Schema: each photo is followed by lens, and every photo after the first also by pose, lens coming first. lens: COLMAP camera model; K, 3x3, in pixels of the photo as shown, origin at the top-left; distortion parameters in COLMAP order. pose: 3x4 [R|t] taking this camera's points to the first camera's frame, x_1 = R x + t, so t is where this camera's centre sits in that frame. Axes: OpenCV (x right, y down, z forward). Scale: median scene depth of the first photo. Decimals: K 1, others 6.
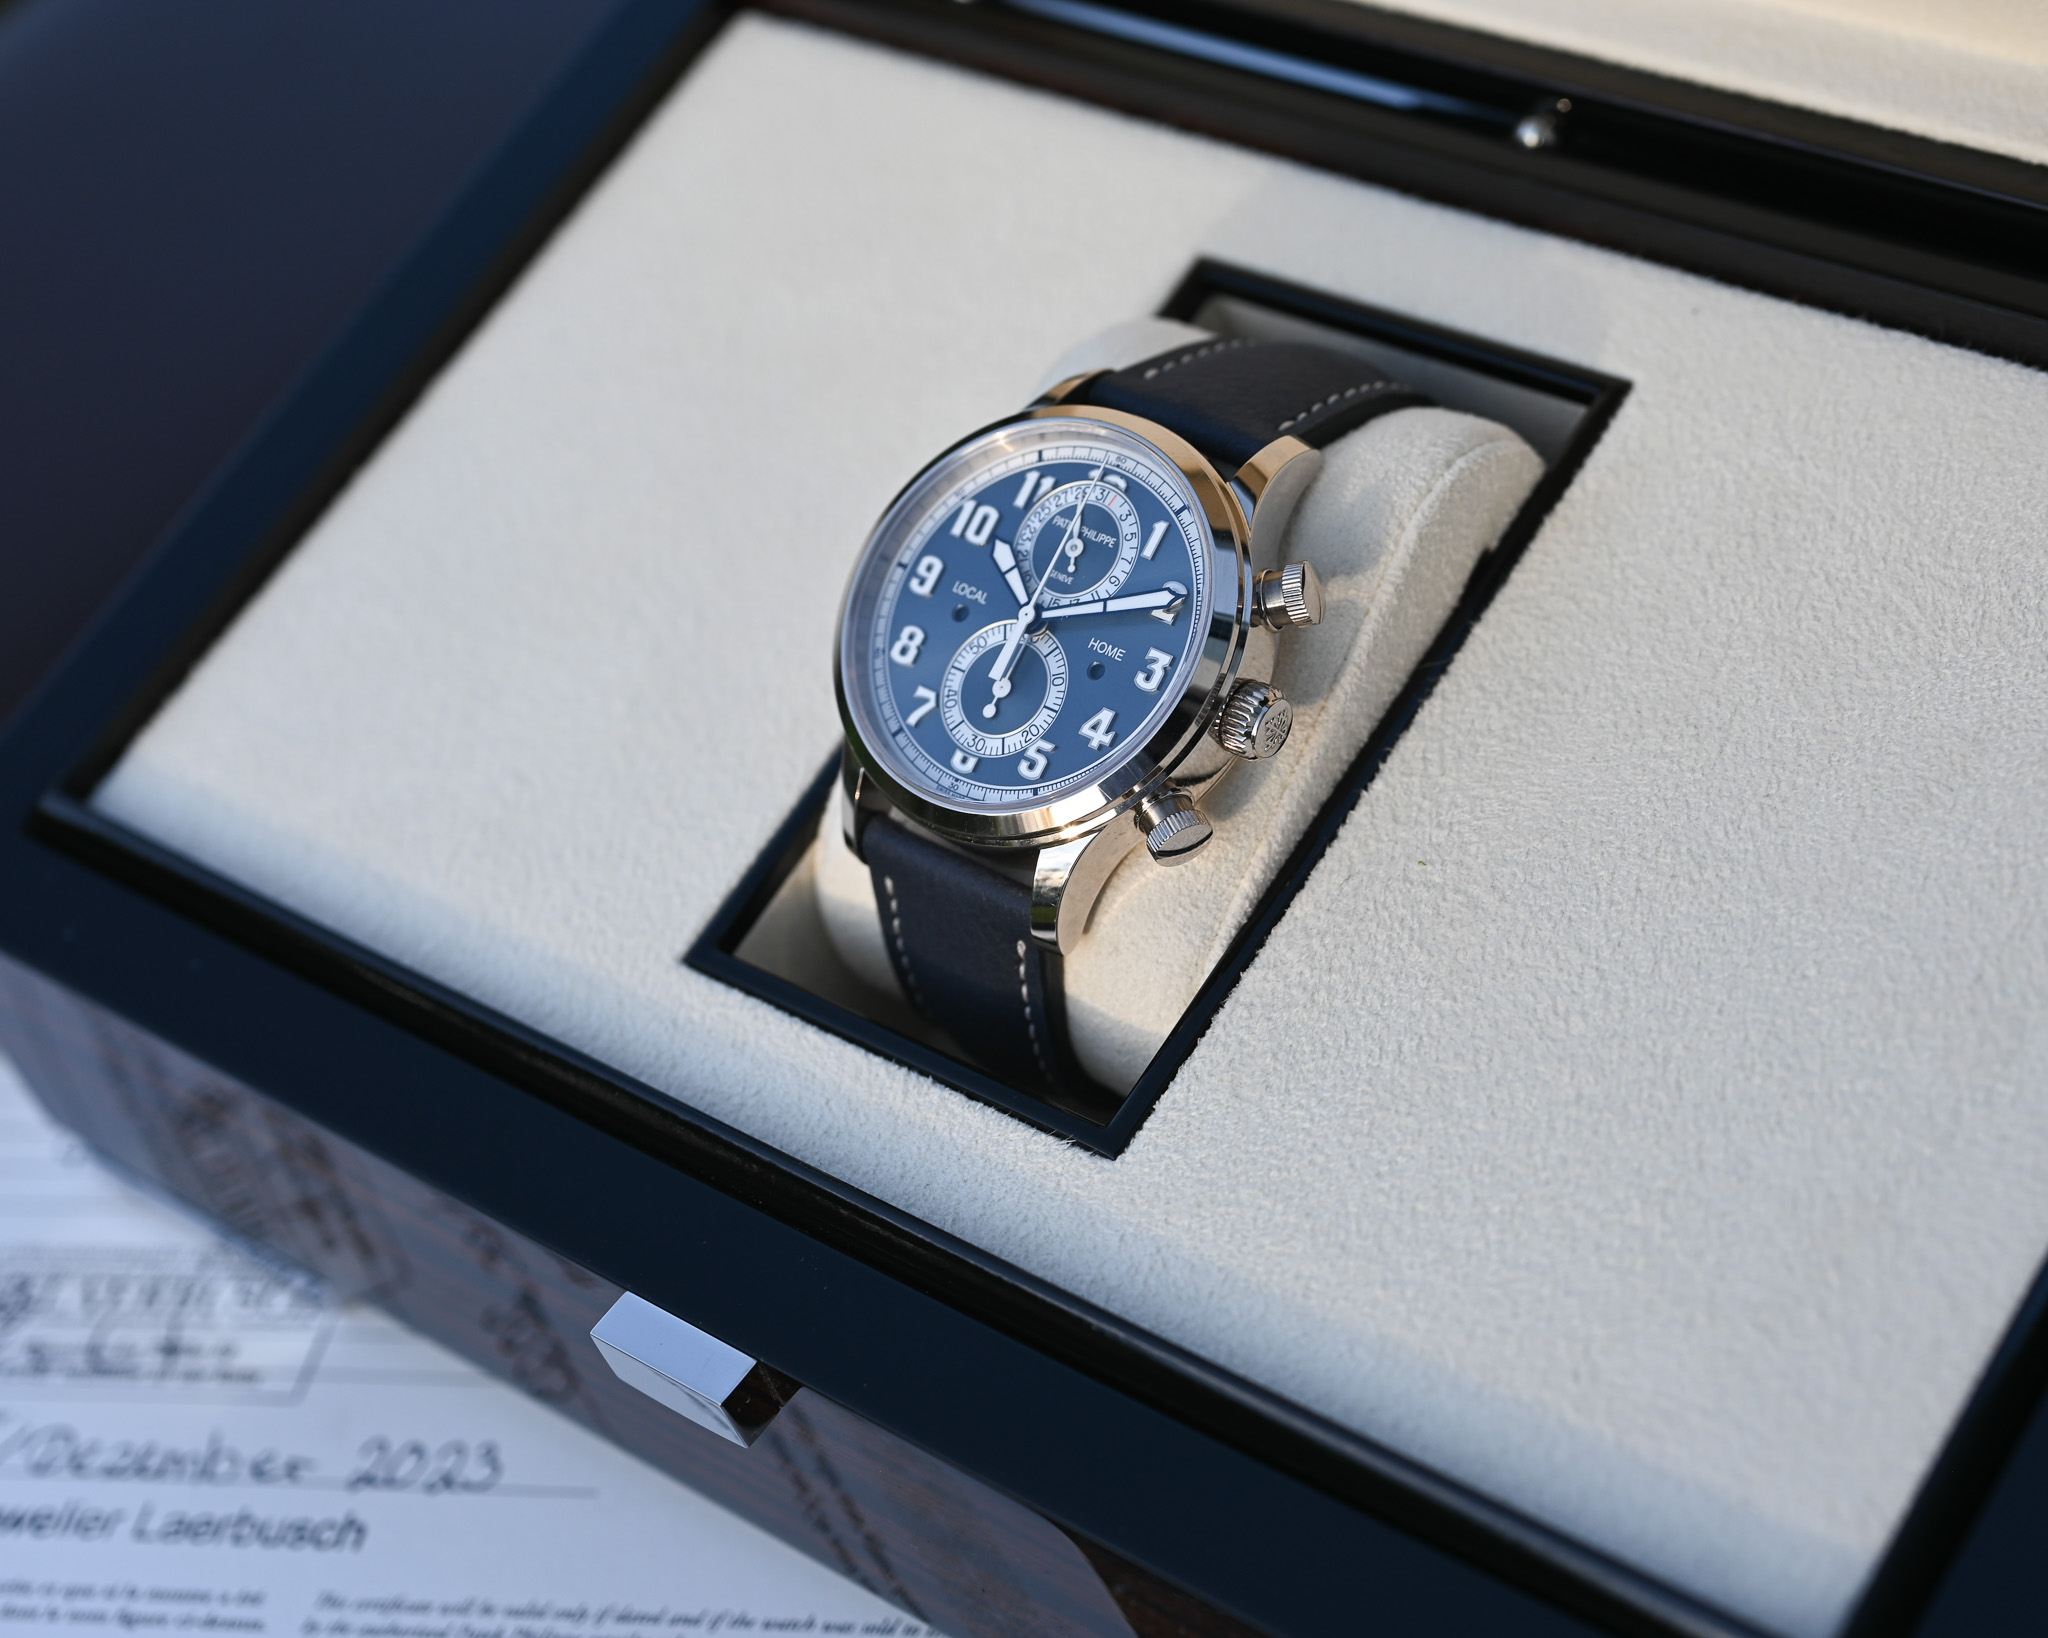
lens RADIAL K [[3879.2, 0, 1025.9], [0, 3879.2, 818.6], [0, 0, 1]] dist [-0.013073, -0.120576]
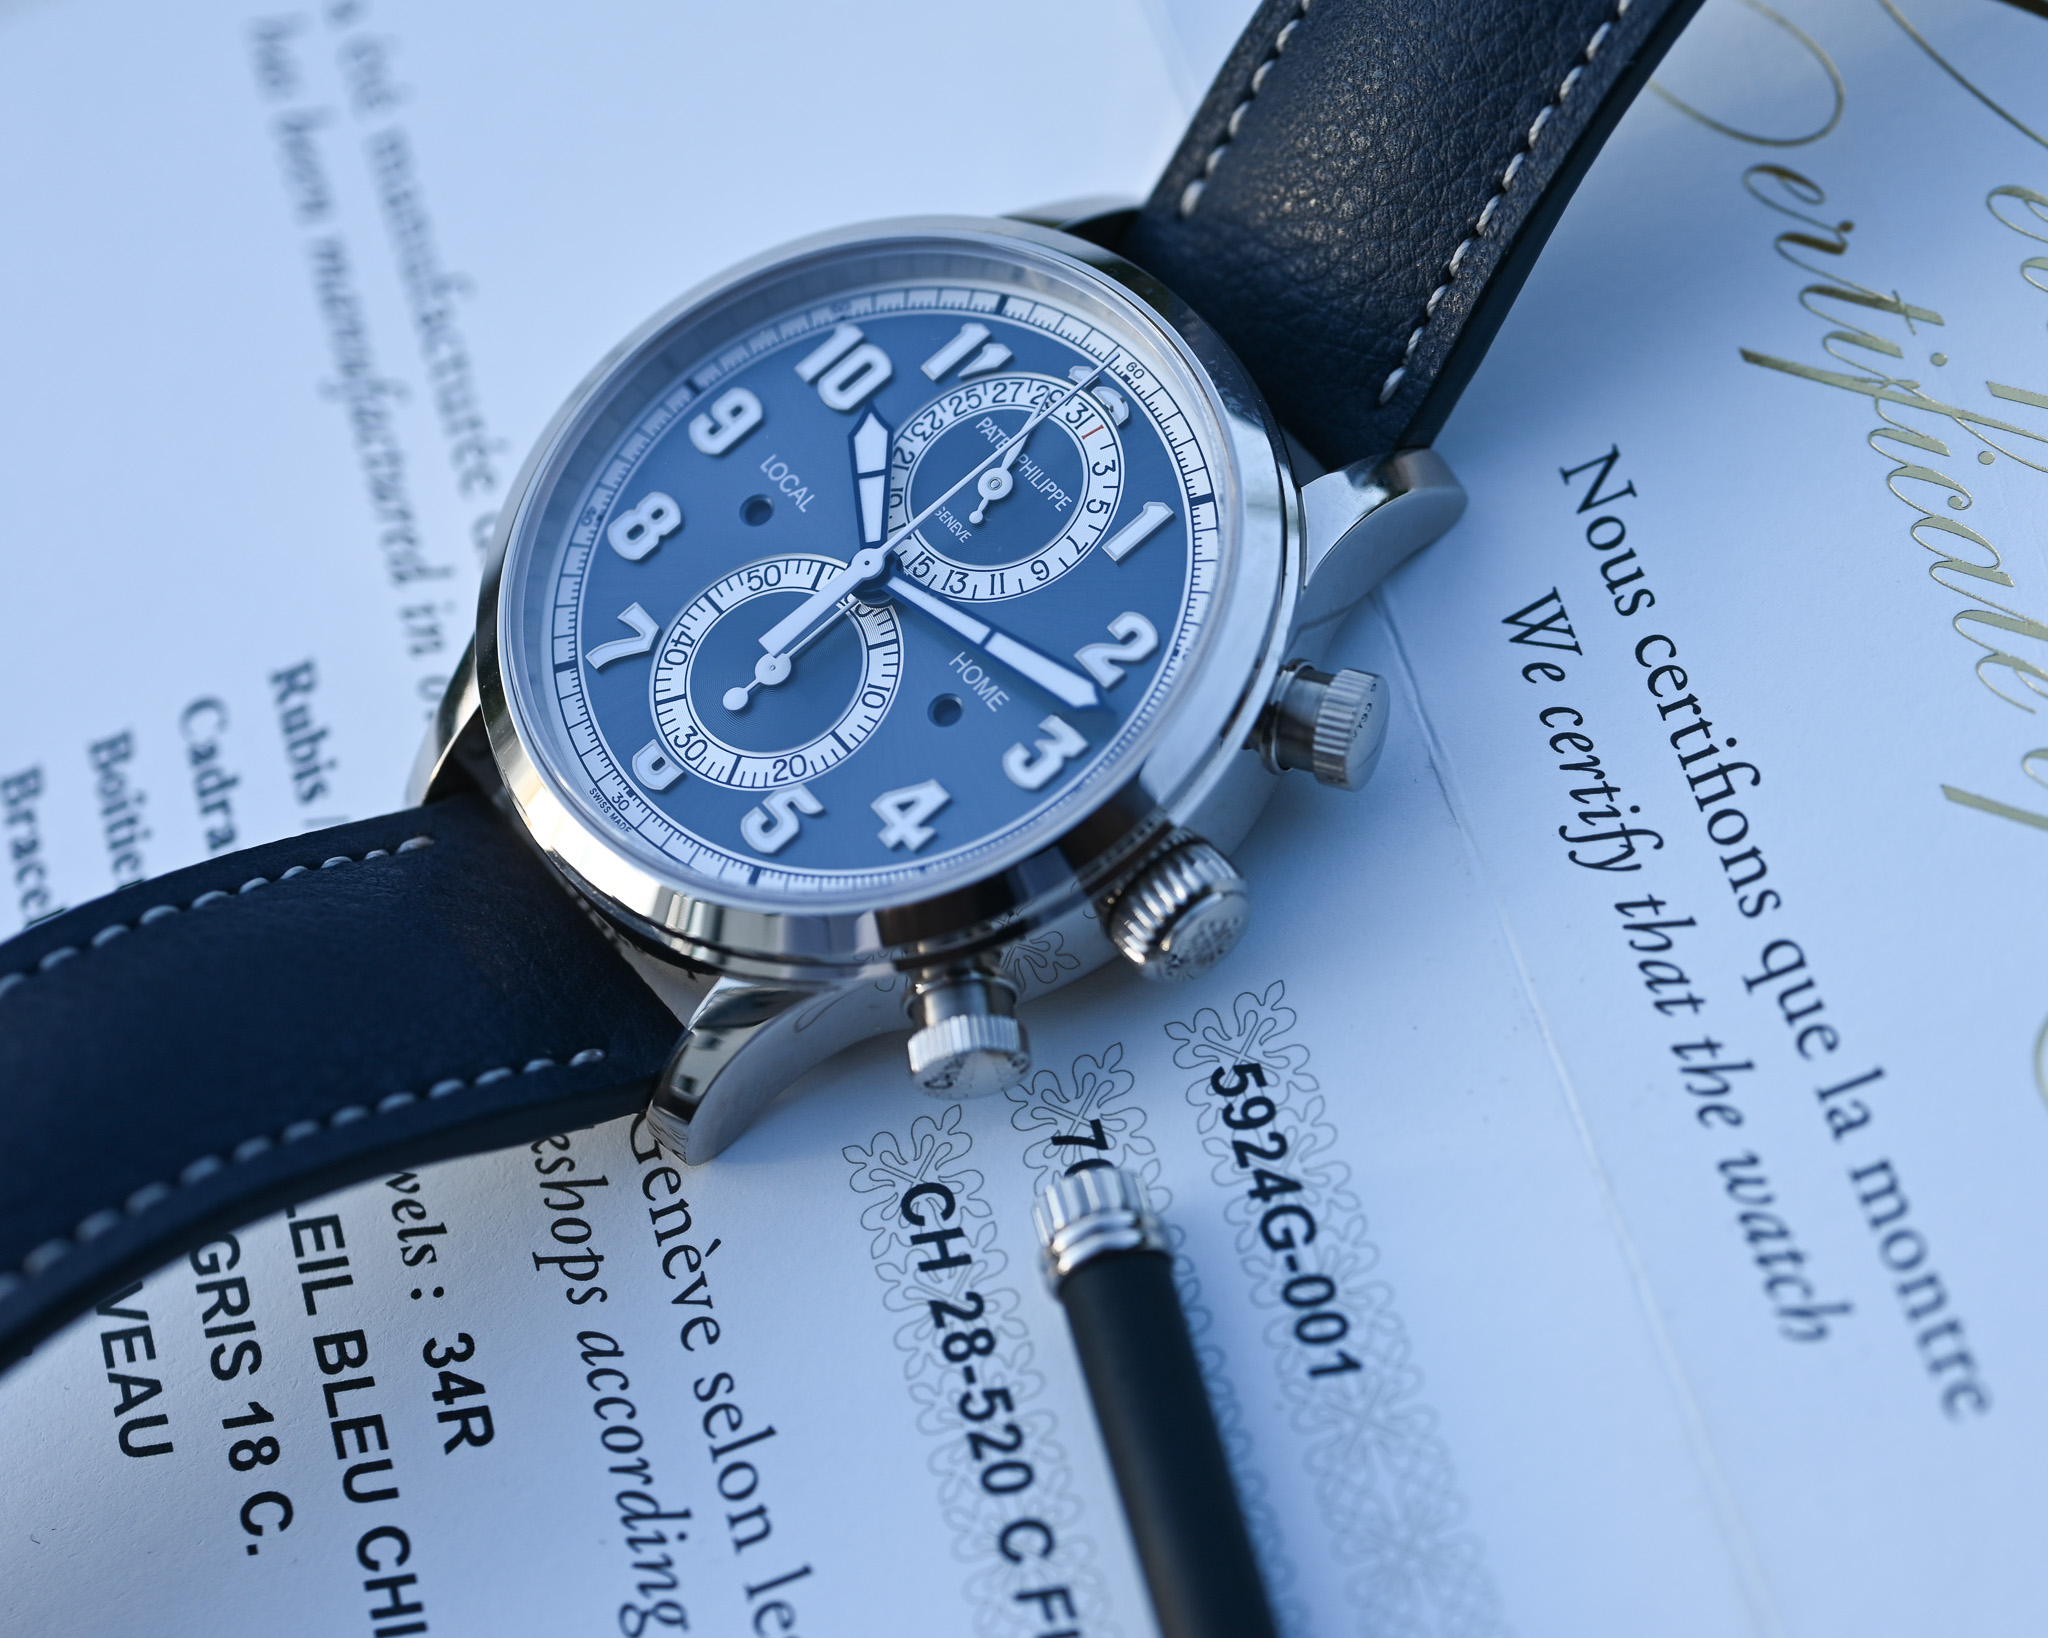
lens RADIAL K [[4199.4, 0, 1289.6], [0, 4199.4, 859.7], [0, 0, 1]] dist [0.012584, -0.130778]
pose [[0.914509, 0.383758, 0.128073, -0.005121], [-0.386661, 0.922219, -0.002370, -0.035374], [-0.119021, -0.047353, 0.991762, 0.401726]]
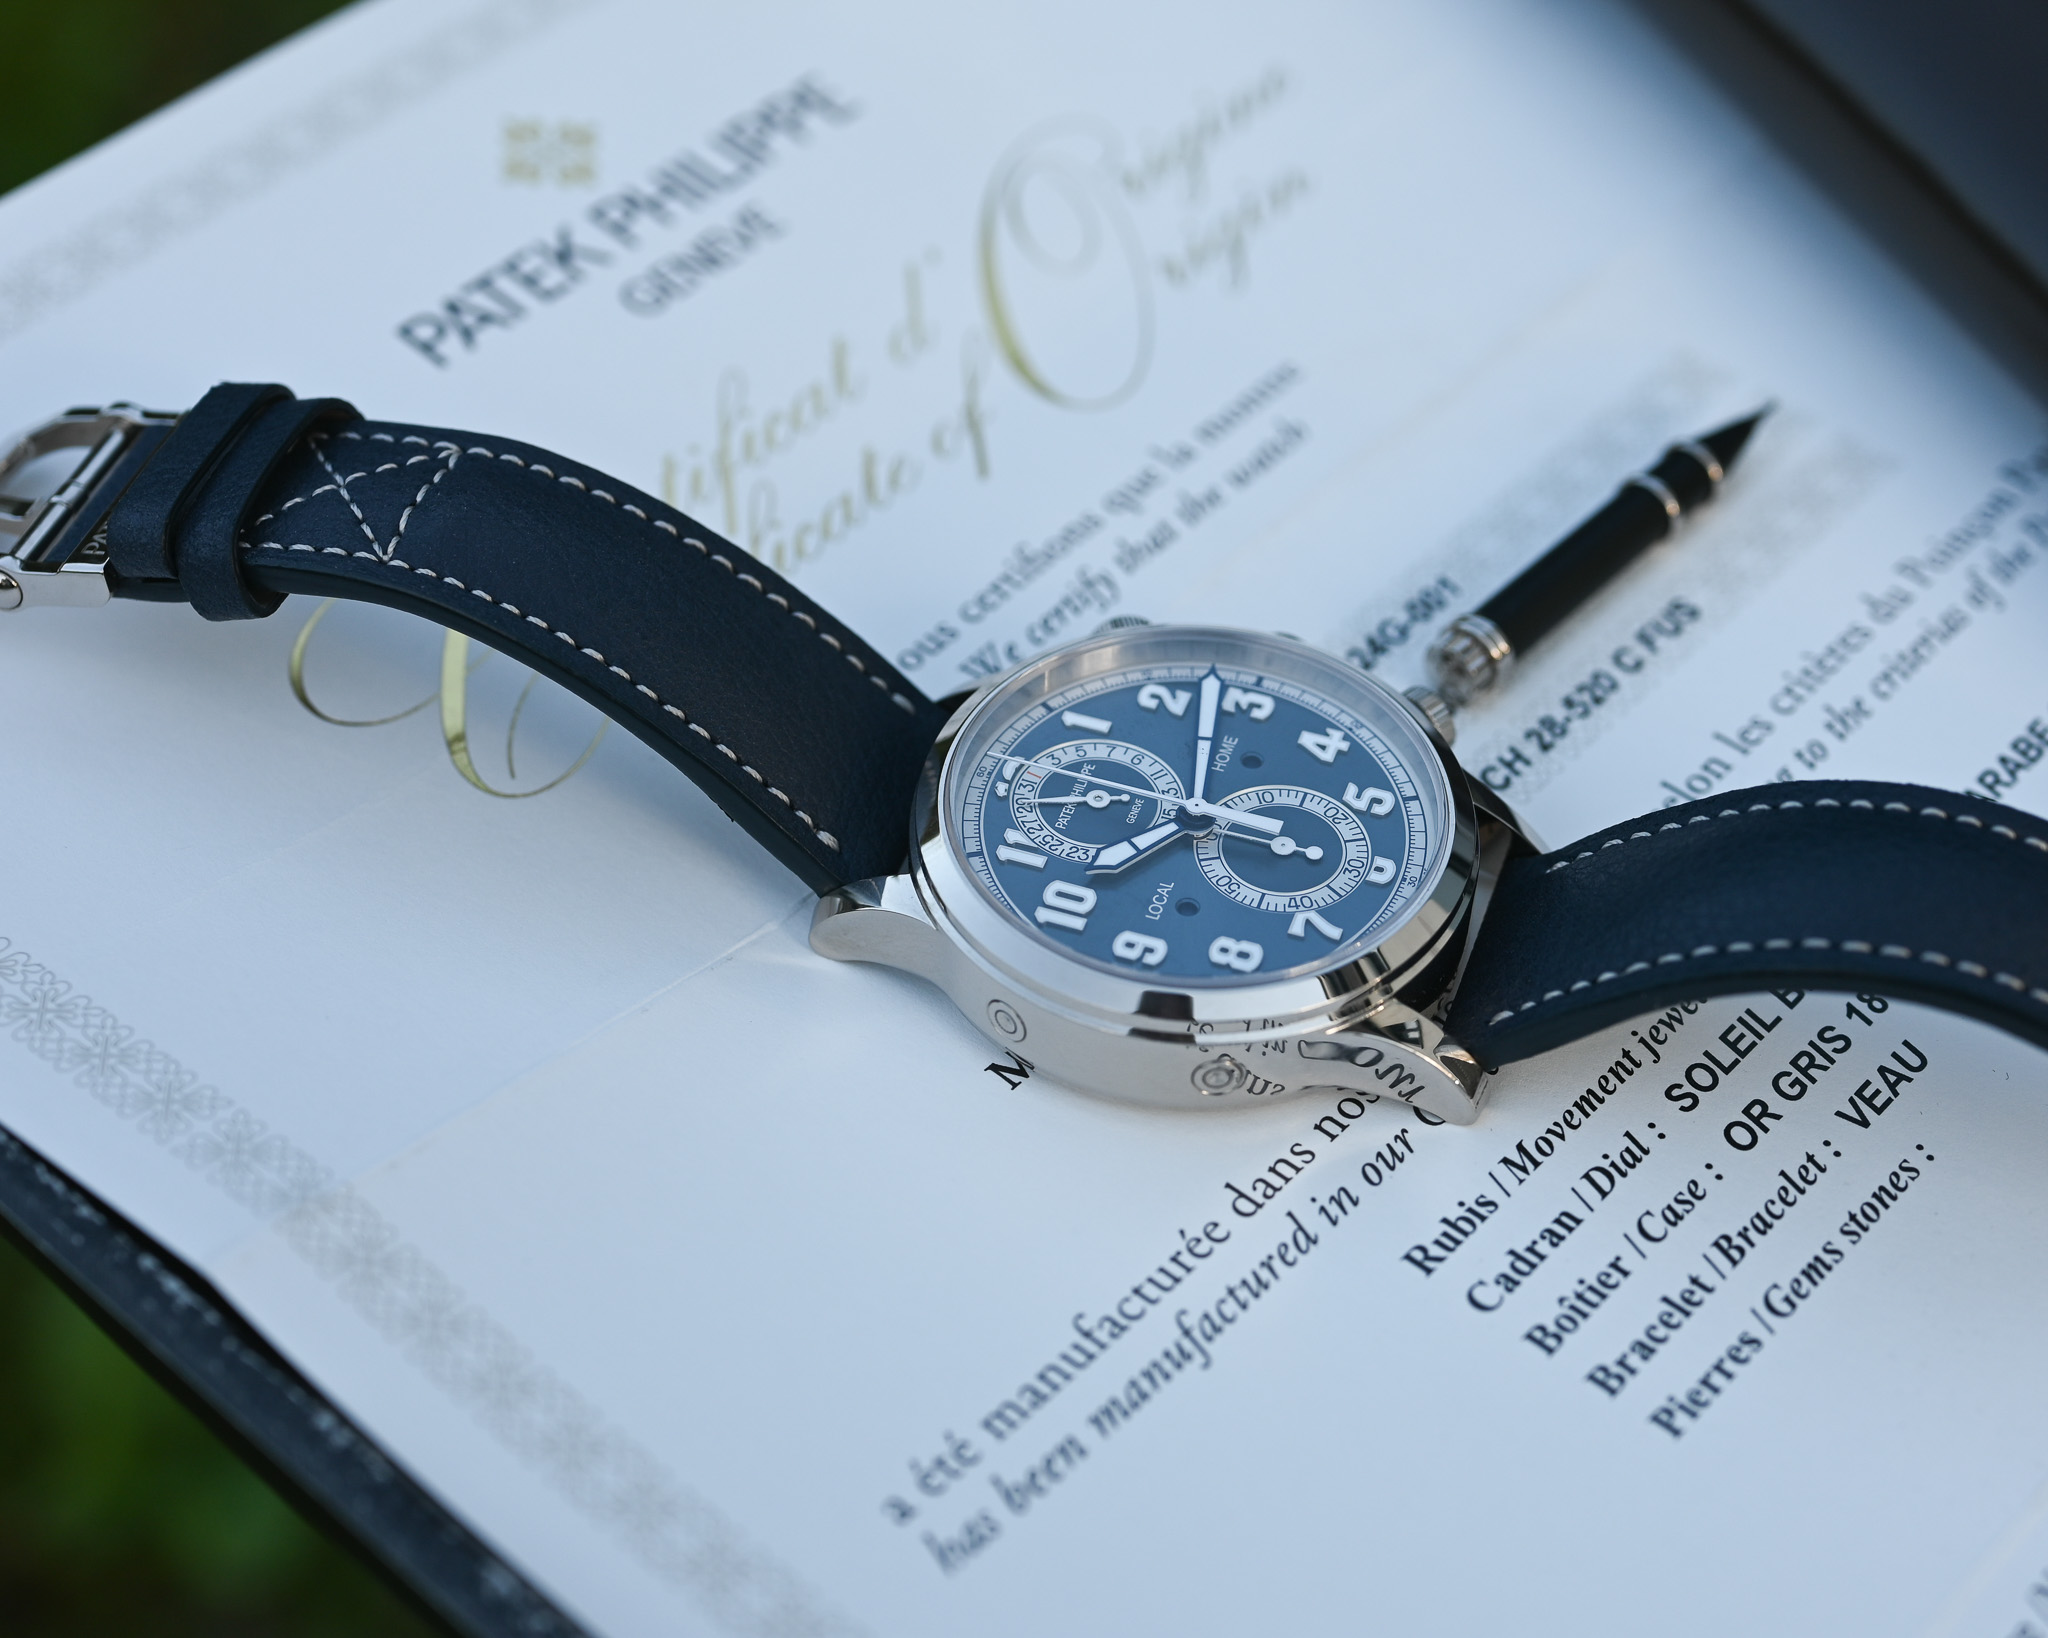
lens RADIAL K [[4132.6, 0, 1224.1], [0, 4132.6, 819.6], [0, 0, 1]] dist [-0.011144, -0.193696]
pose [[-0.235909, -0.289146, 0.927762, -0.802283], [0.934107, 0.195762, 0.298533, -0.303734], [-0.267940, 0.937055, 0.223911, 0.798630]]
